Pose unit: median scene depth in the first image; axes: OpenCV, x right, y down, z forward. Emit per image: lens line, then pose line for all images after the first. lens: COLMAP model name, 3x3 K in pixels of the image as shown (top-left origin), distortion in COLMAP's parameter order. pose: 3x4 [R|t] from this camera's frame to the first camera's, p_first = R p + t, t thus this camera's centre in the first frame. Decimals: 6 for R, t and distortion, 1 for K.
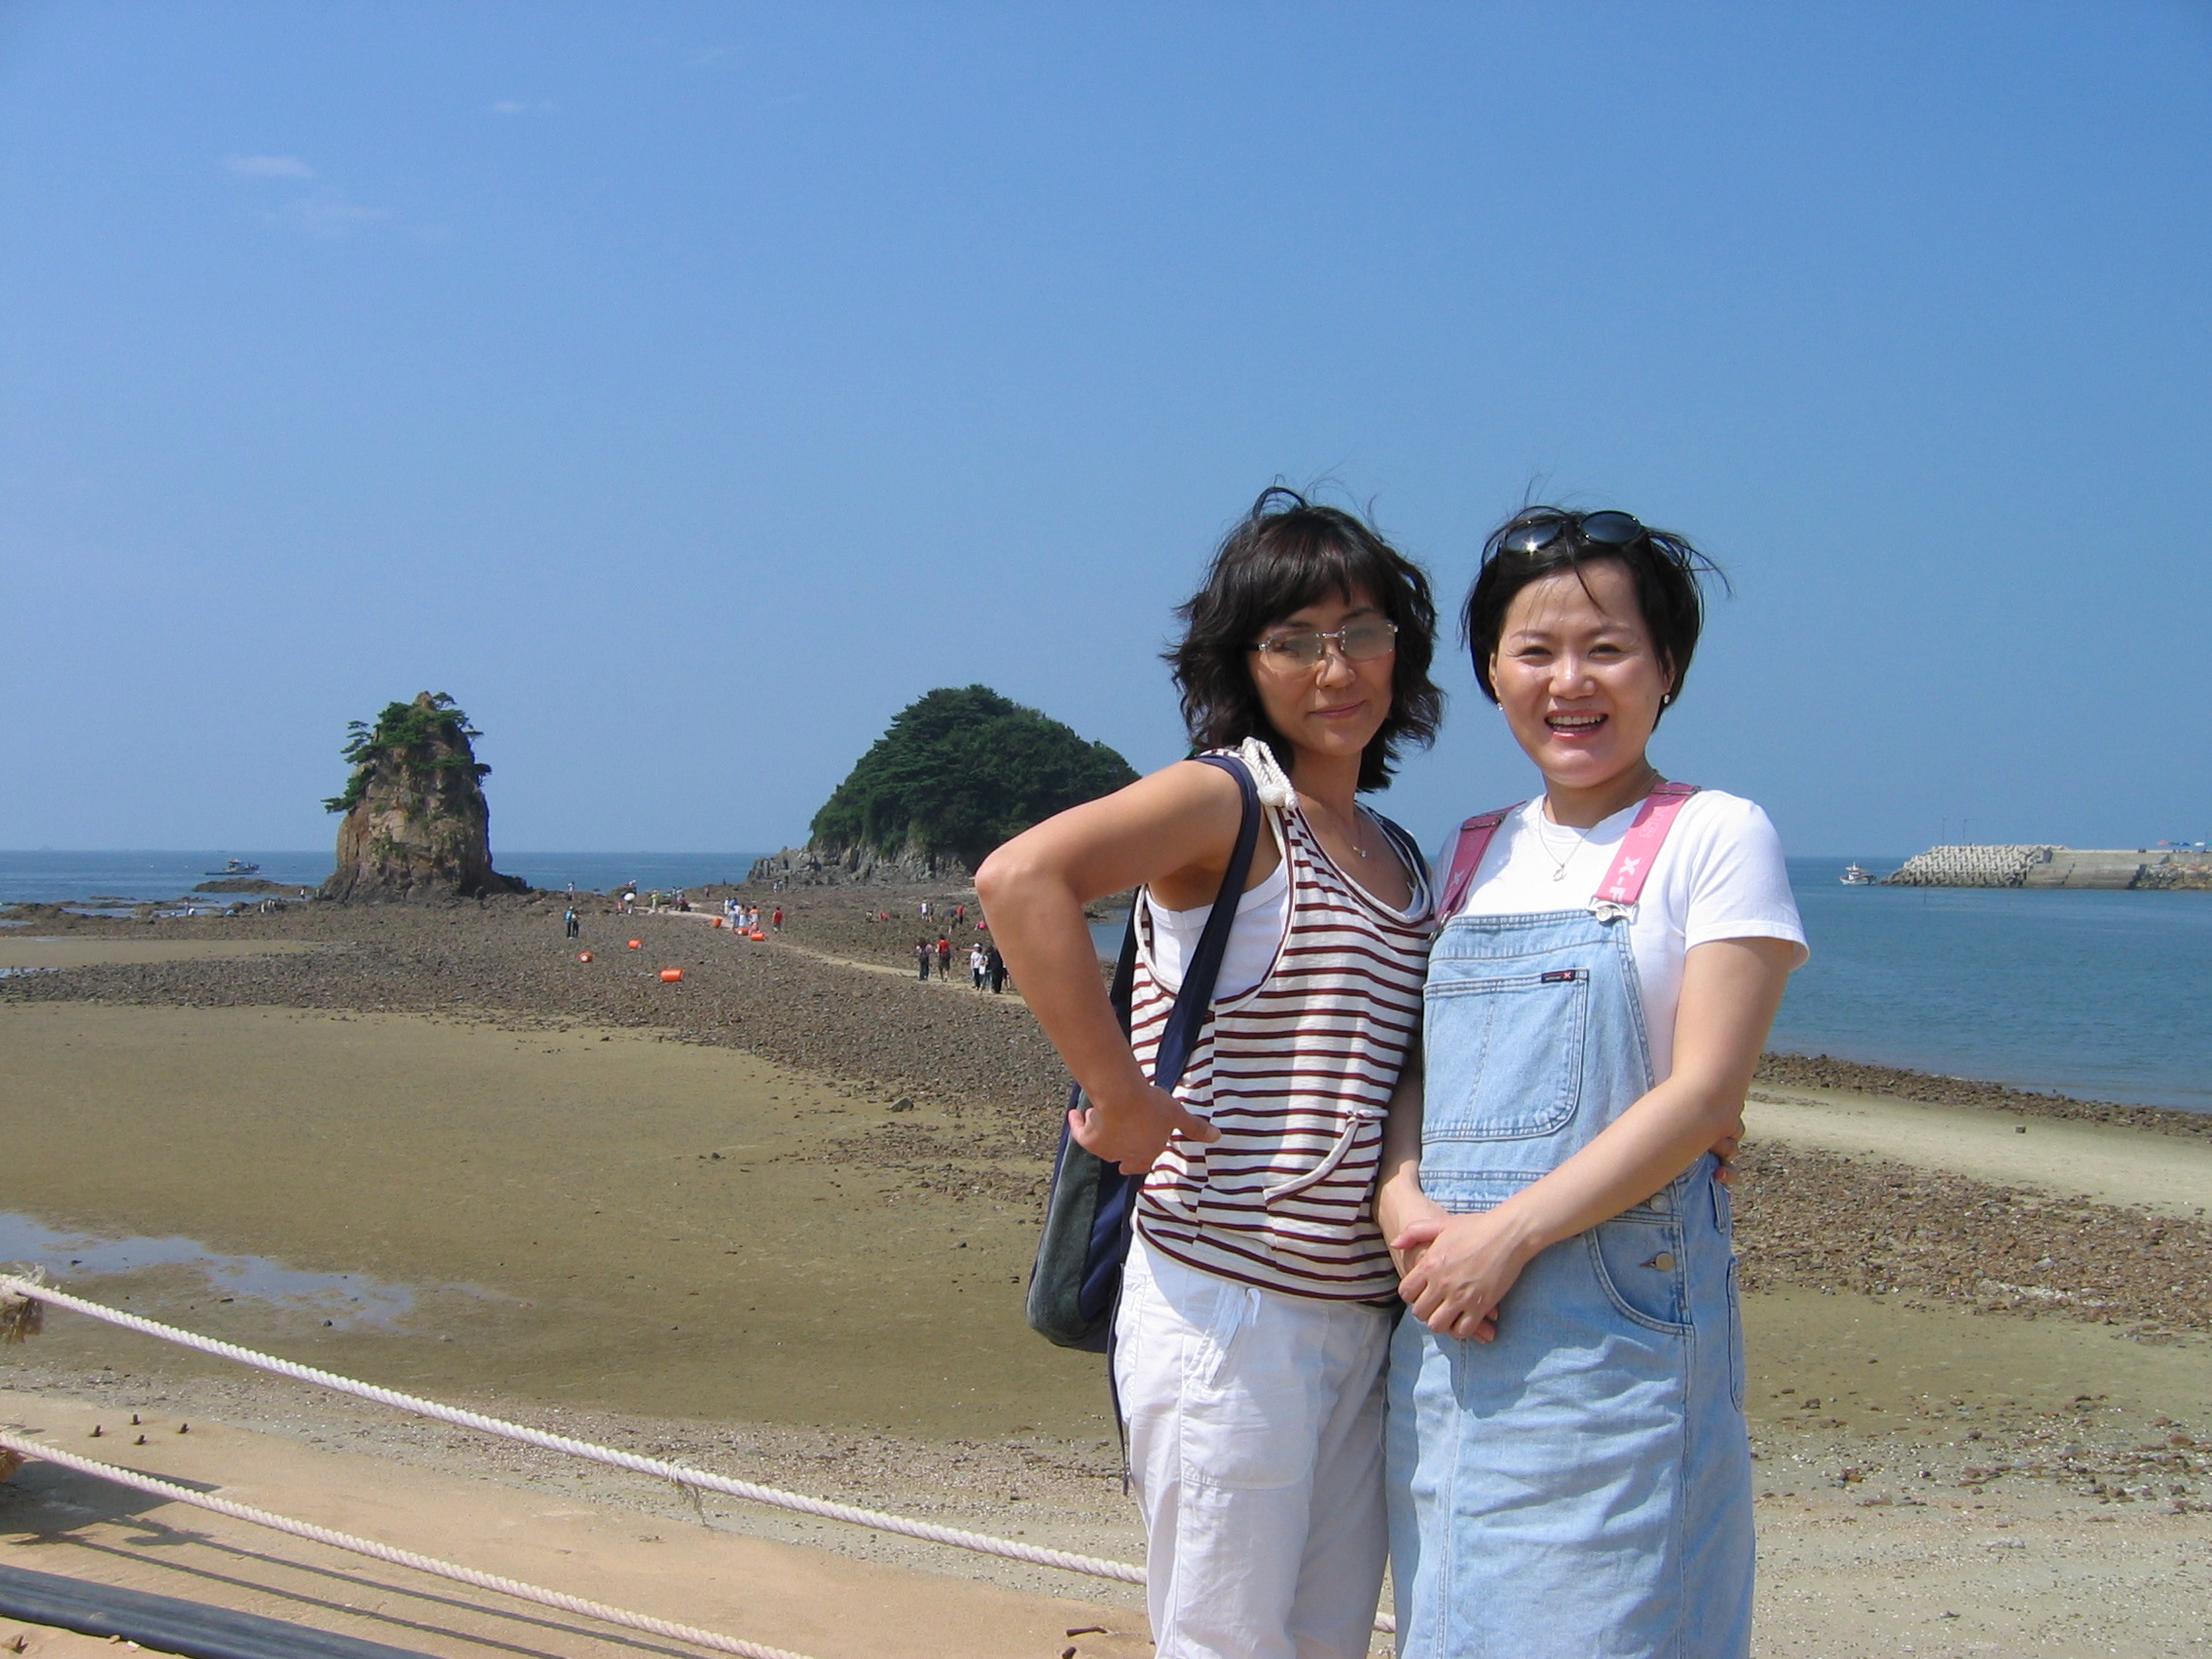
lens RADIAL K [[2414.8, 0, 1054.2], [0, 2414.8, 836.7], [0, 0, 1]] dist [-0.116104, 0.000000]
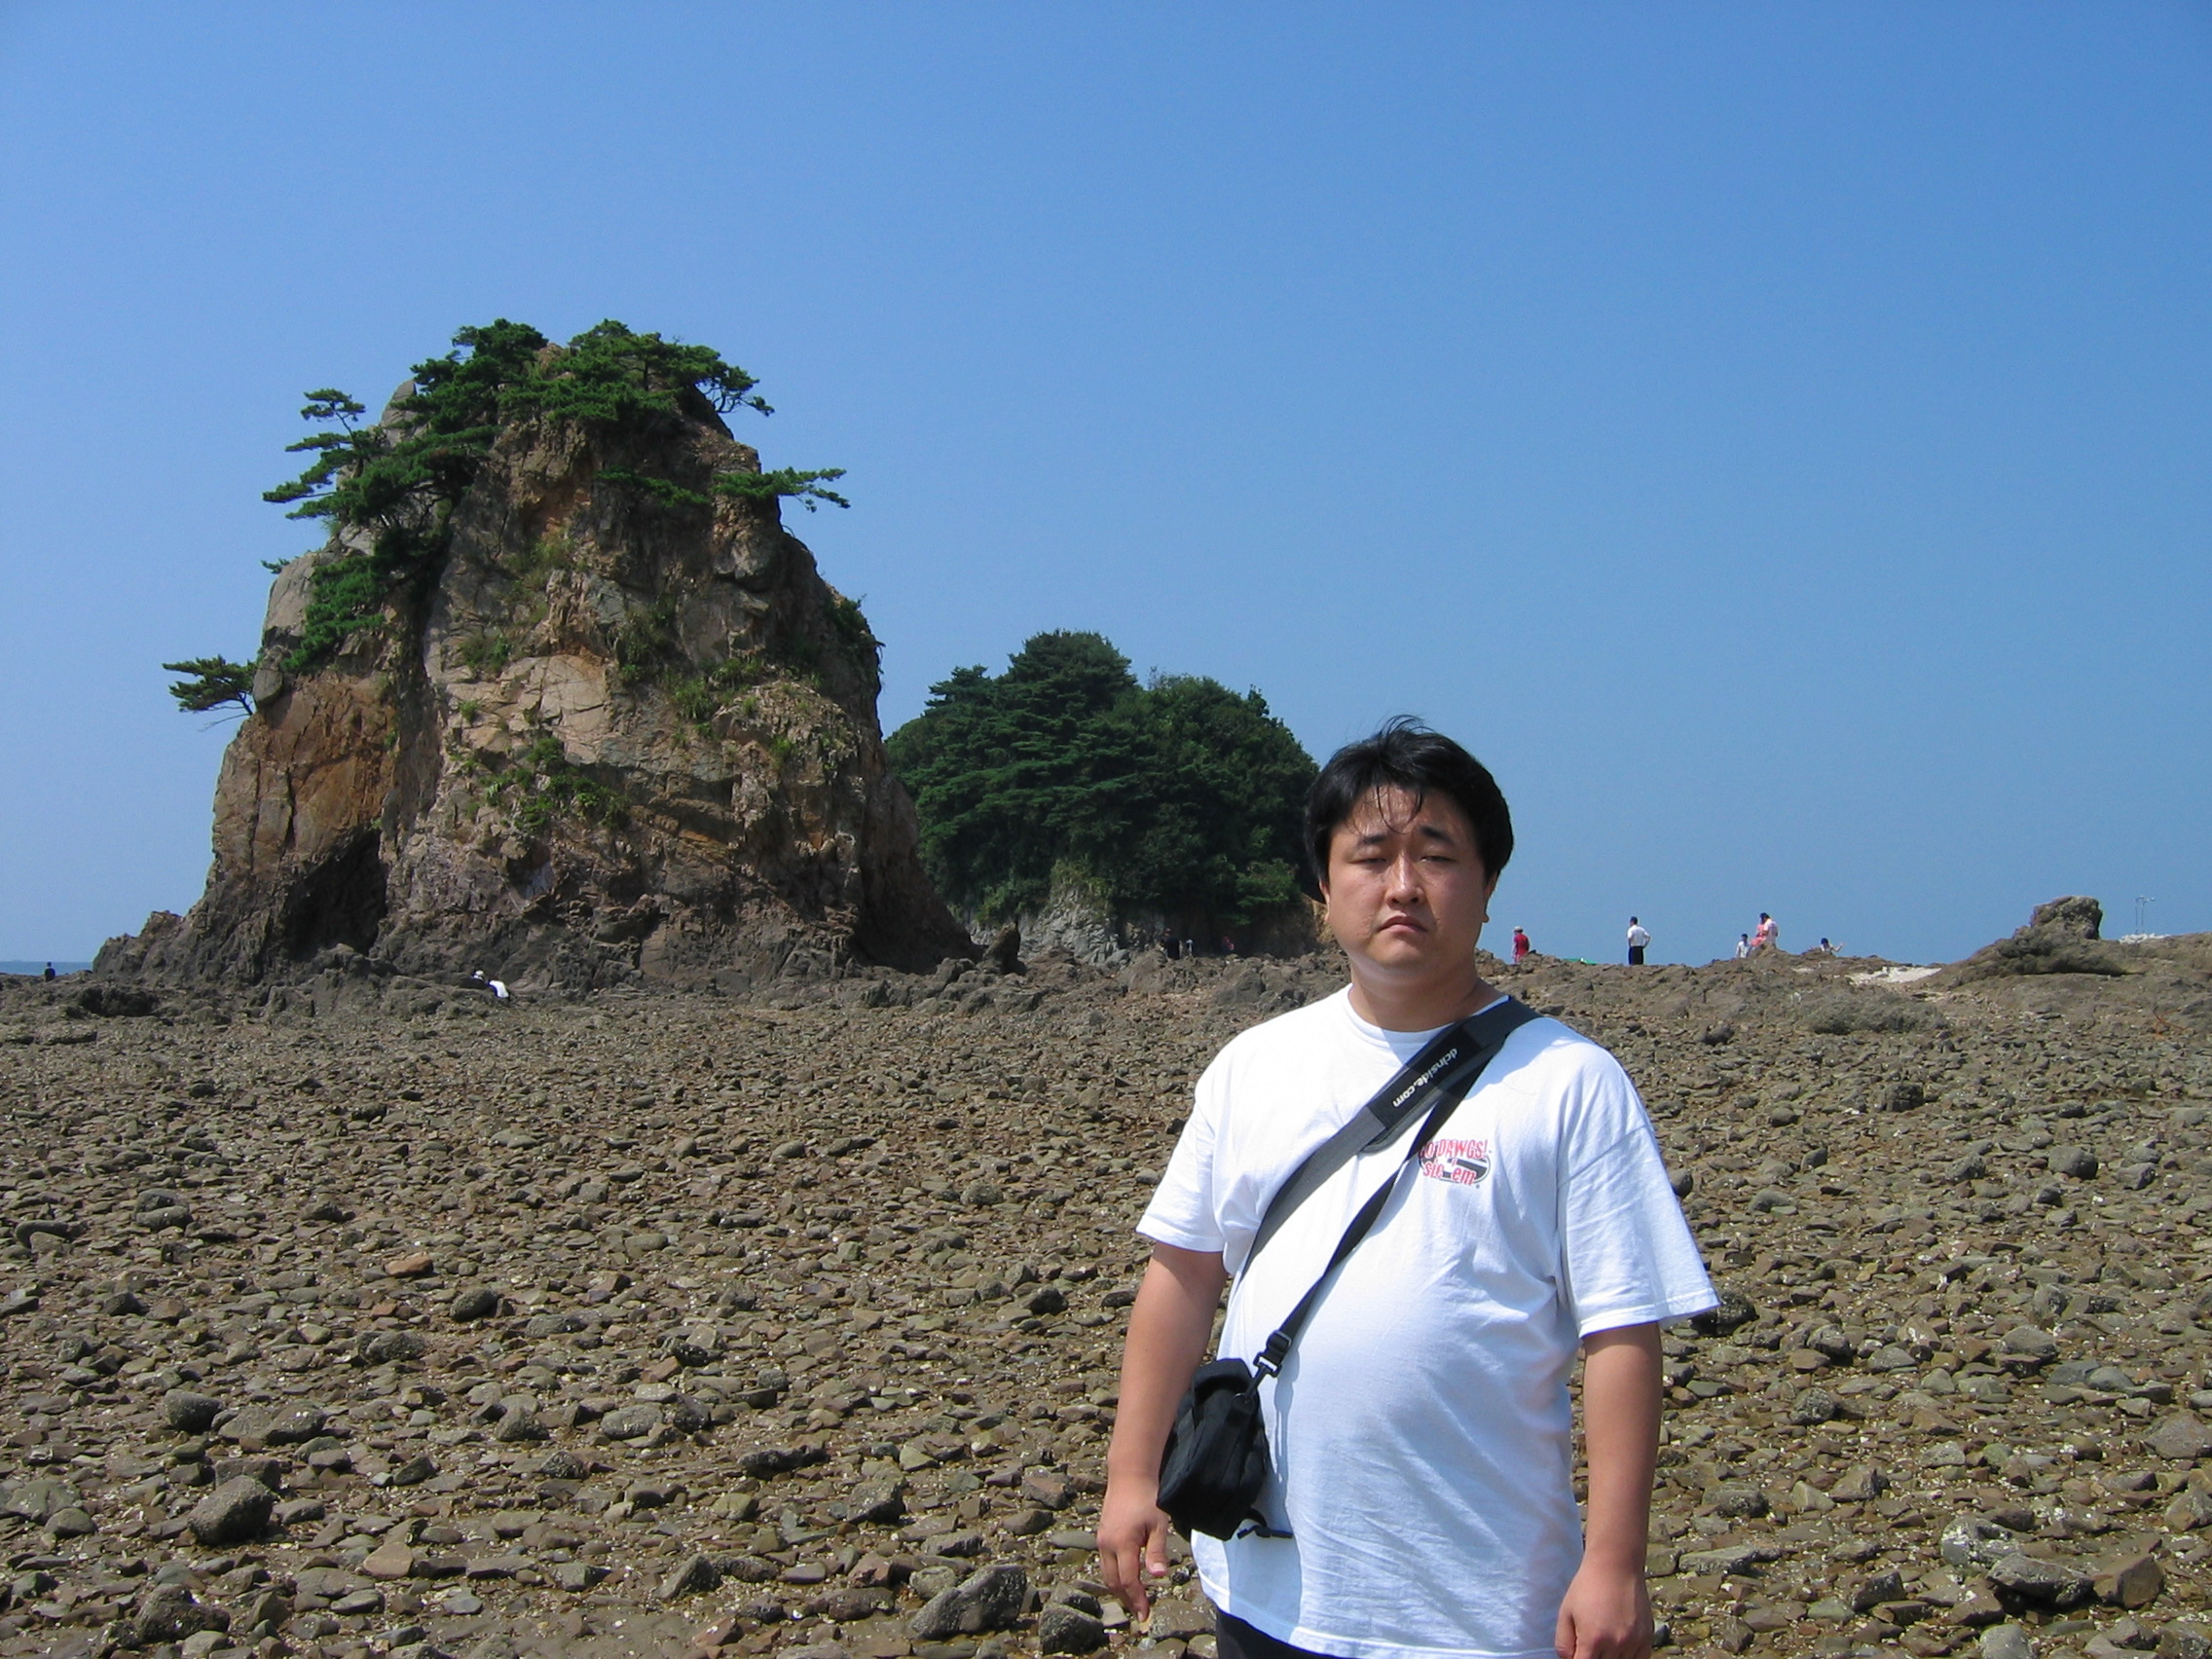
lens RADIAL K [[2414.8, 0, 1088.8], [0, 2414.8, 849.7], [0, 0, 1]] dist [-0.116104, 0.000000]
pose [[0.969908, 0.015260, 0.242992, -0.285918], [-0.004874, 0.999051, -0.043285, 0.023318], [-0.243422, 0.040798, 0.969062, 0.725995]]
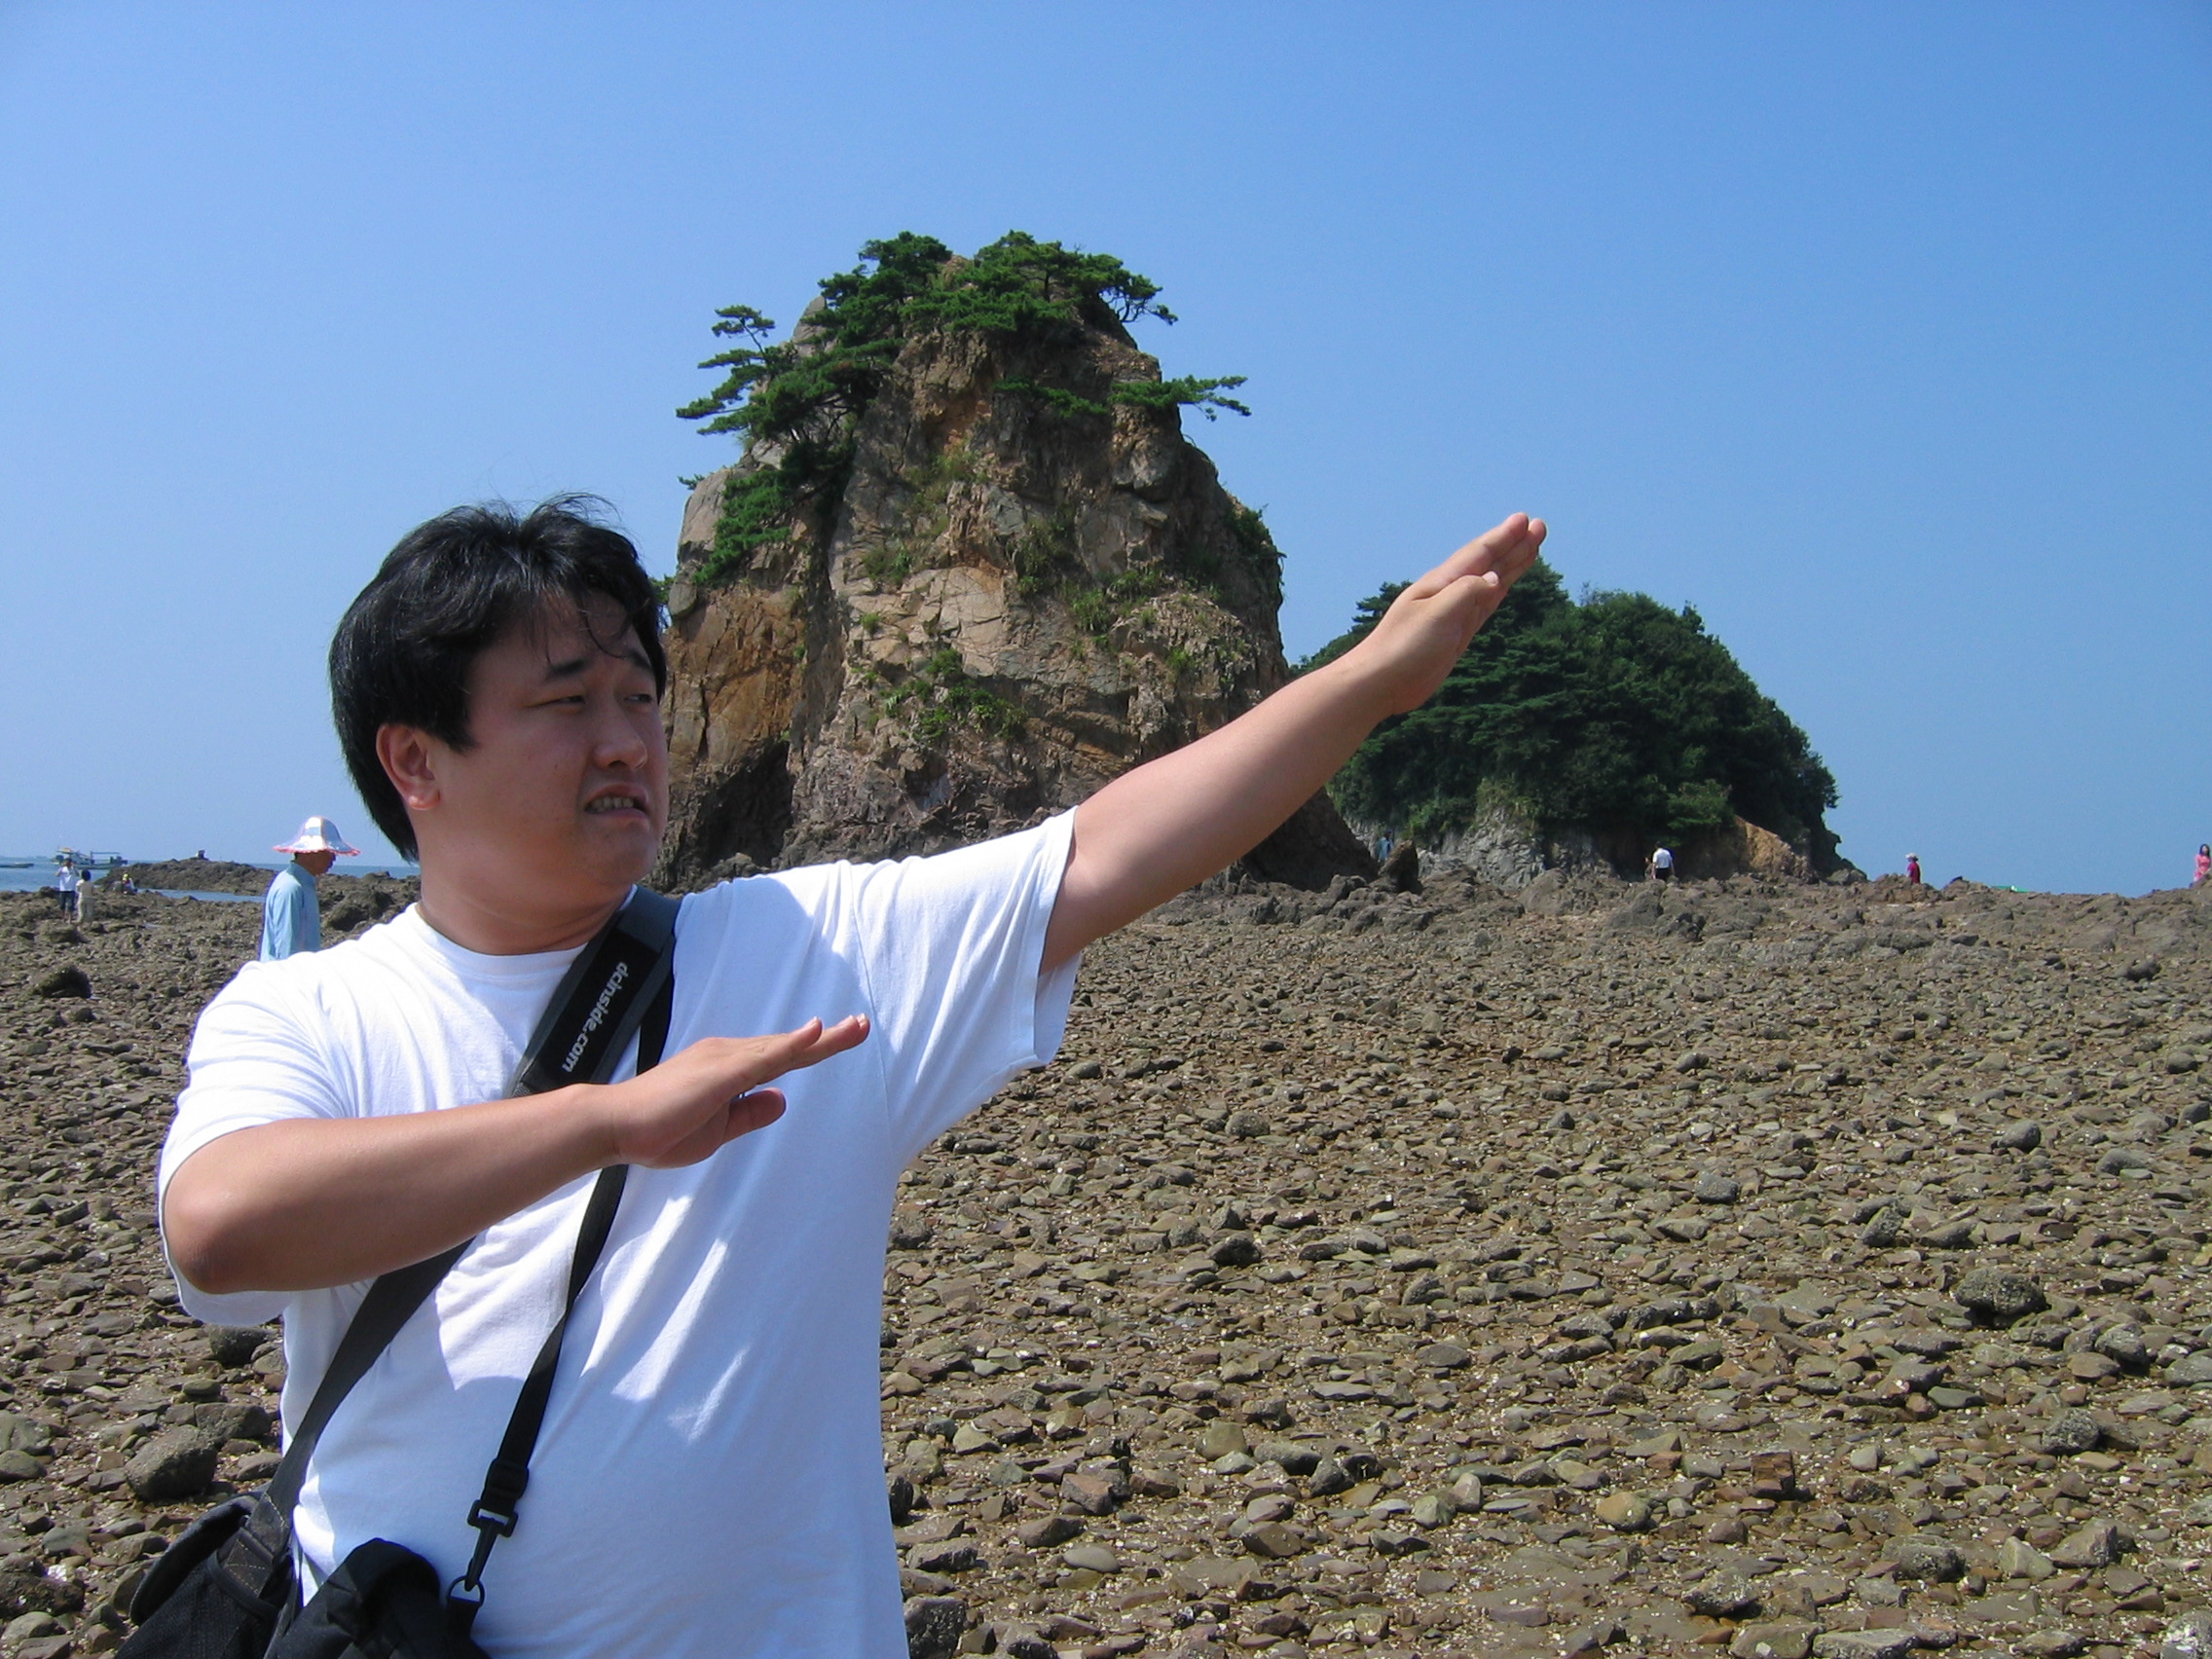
lens RADIAL K [[2414.8, 0, 1105.0], [0, 2414.8, 846.4], [0, 0, 1]] dist [-0.116104, 0.000000]
pose [[0.997148, 0.020551, 0.072620, -0.280915], [-0.019975, 0.999763, -0.008655, 0.023449], [-0.072781, 0.007179, 0.997322, 0.730200]]
